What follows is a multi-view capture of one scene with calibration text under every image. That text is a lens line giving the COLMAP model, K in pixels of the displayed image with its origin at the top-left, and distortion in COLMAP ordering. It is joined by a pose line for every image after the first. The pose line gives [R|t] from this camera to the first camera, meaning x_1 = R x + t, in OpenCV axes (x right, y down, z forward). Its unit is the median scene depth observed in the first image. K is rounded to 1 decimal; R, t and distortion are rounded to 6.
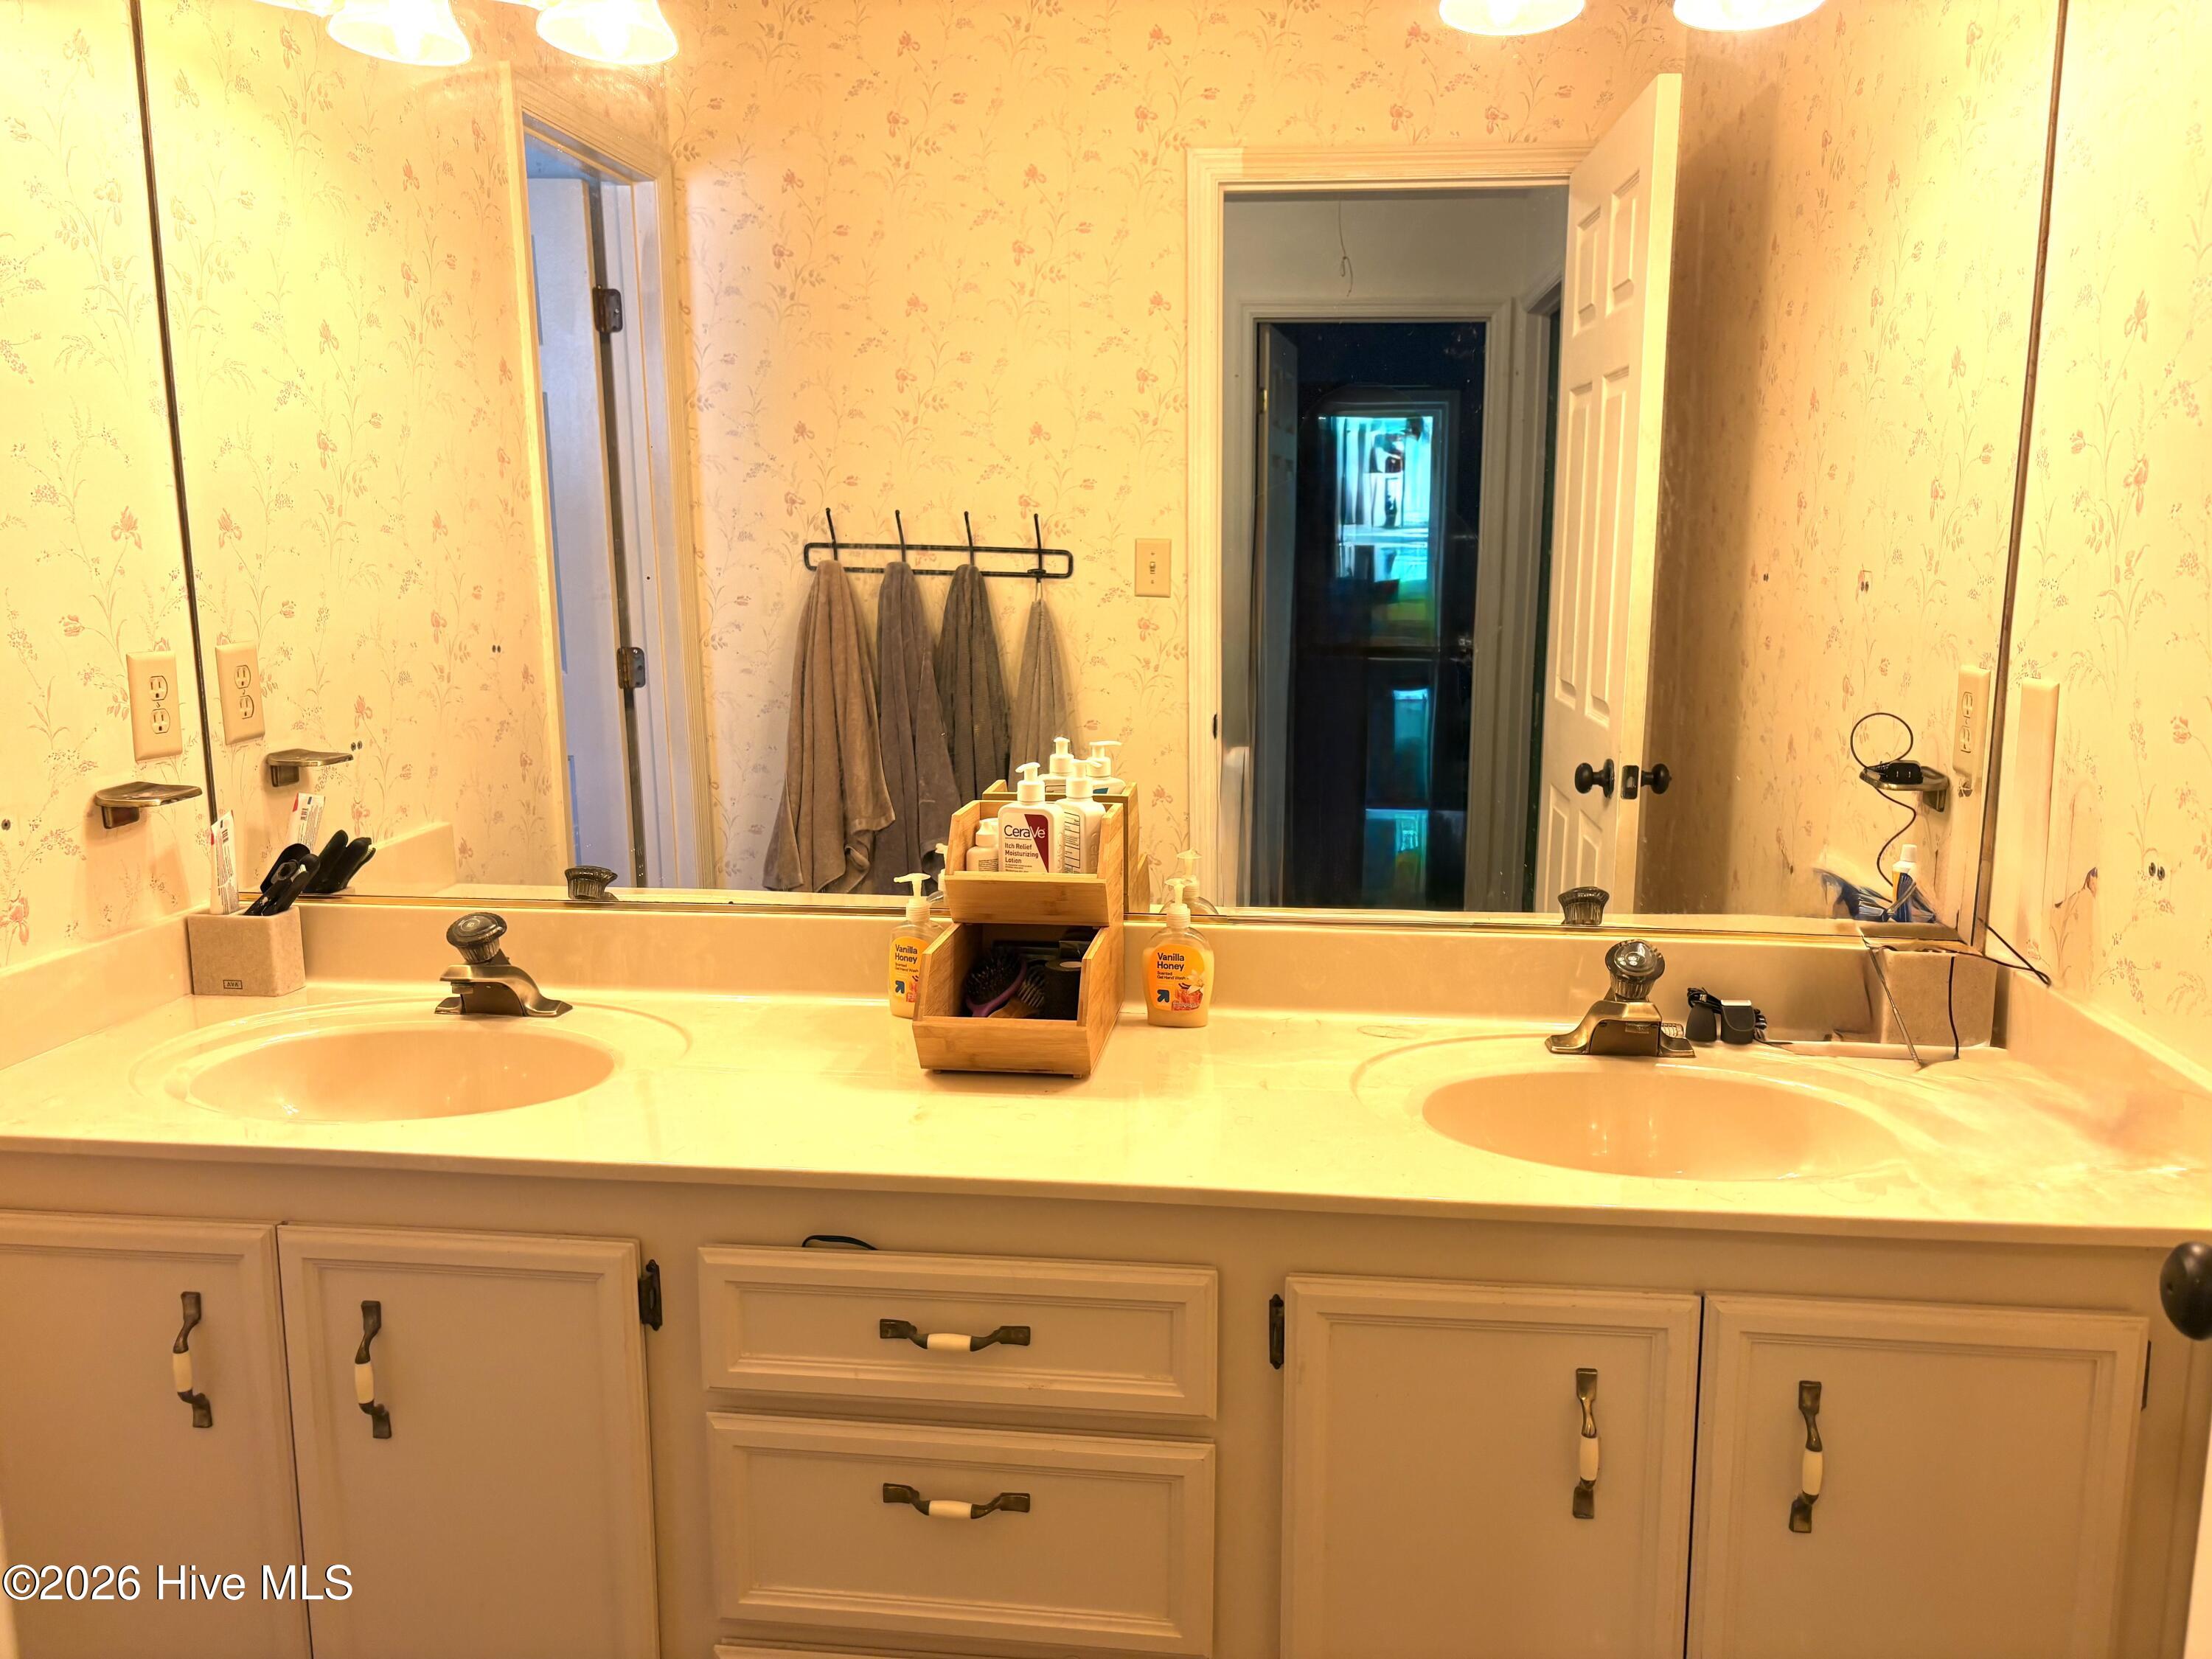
lens RADIAL K [[1674.6, 0, 1111.7], [0, 1674.6, 834.6], [0, 0, 1]] dist [0.014038, -0.023473]
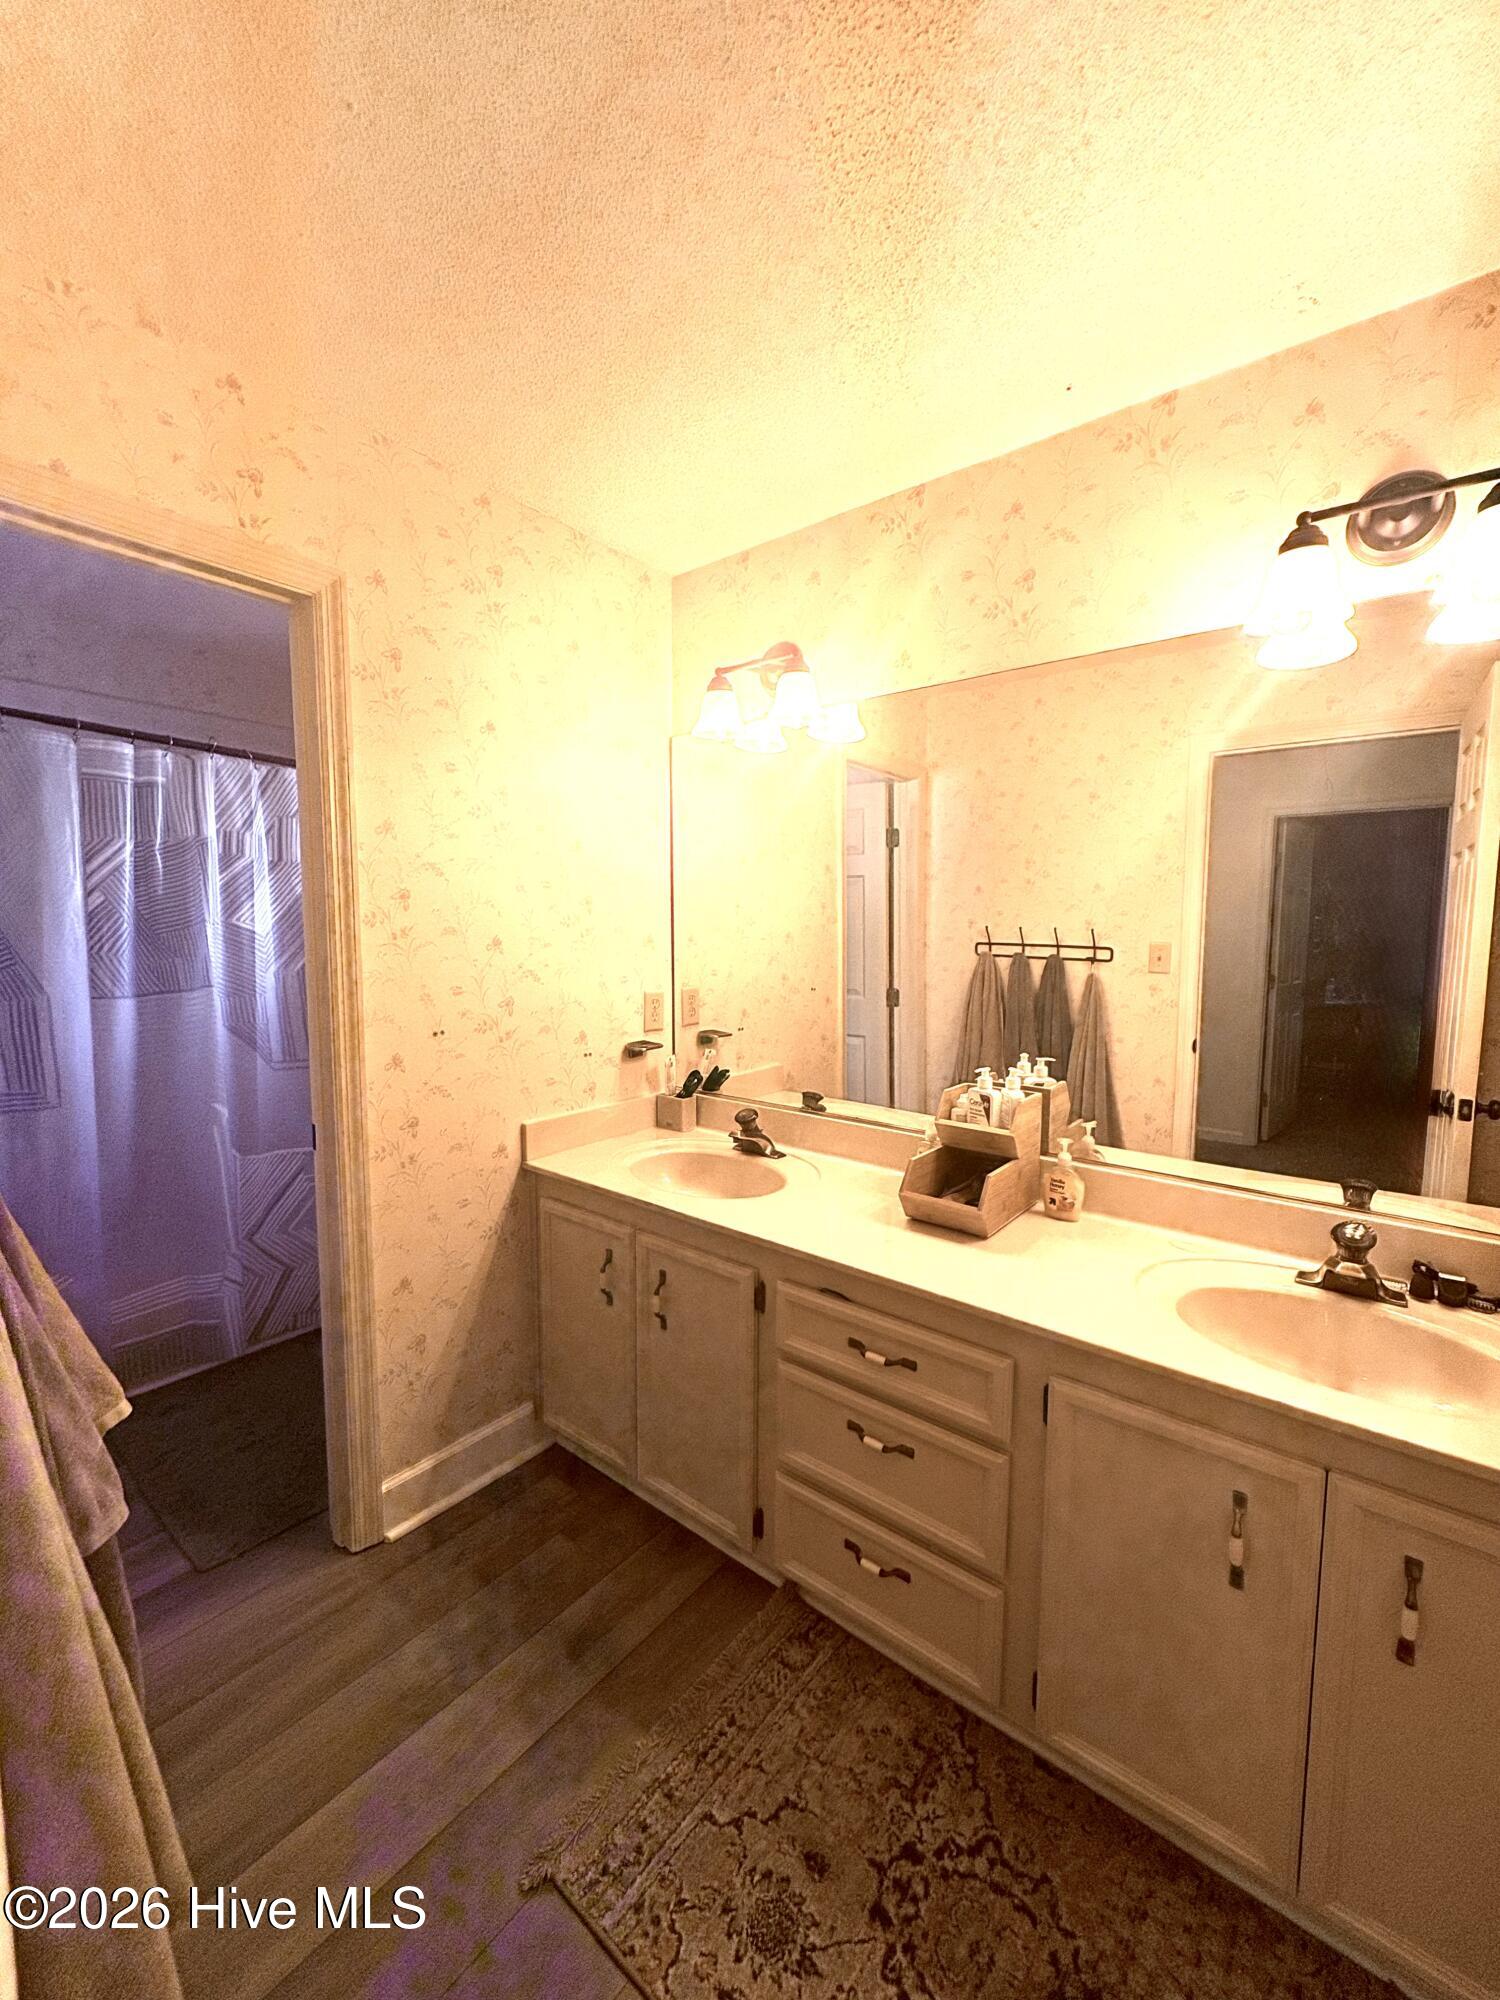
lens RADIAL K [[794.4, 0, 748.2], [0, 794.4, 989.6], [0, 0, 1]] dist [-0.012942, 0.000602]
pose [[0.842054, 0.045848, -0.537442, 0.205491], [-0.095592, 0.993294, -0.065036, -0.046287], [0.530856, 0.106139, 0.840789, 0.059116]]
